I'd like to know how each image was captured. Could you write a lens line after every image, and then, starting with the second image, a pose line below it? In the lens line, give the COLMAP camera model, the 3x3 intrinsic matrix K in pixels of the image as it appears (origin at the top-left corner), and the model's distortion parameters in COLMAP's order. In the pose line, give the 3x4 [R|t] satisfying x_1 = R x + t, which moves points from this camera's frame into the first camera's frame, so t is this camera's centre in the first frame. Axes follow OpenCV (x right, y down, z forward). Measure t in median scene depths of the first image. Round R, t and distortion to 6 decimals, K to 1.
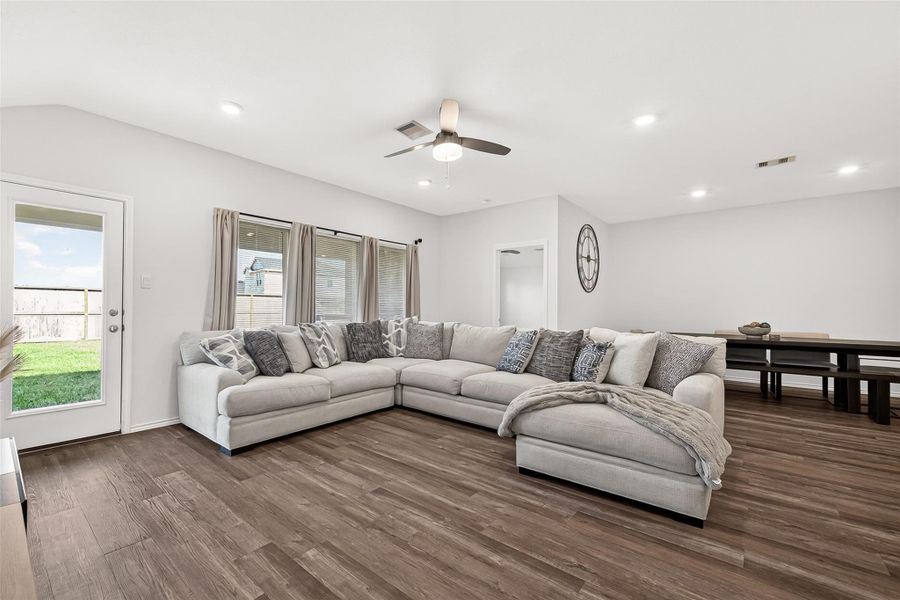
lens RADIAL K [[379.5, 0, 448.8], [0, 379.5, 301.1], [0, 0, 1]] dist [0.002231, 0.000091]
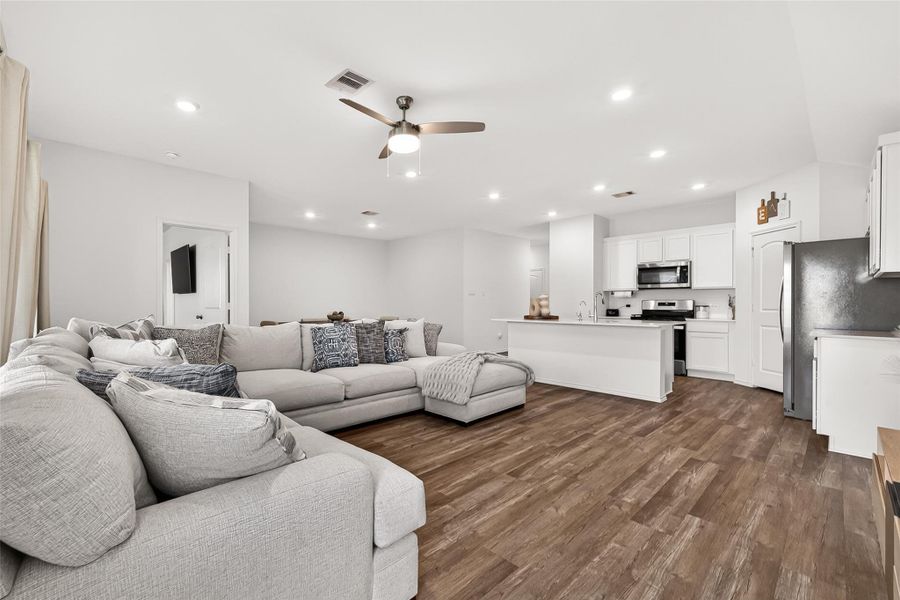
lens RADIAL K [[399.4, 0, 447.9], [0, 399.4, 301.5], [0, 0, 1]] dist [0.002704, -0.000212]
pose [[0.107072, -0.009260, 0.994208, -1.227540], [-0.009937, 0.999897, 0.010383, 0.063747], [-0.994202, -0.010992, 0.106969, 1.099965]]
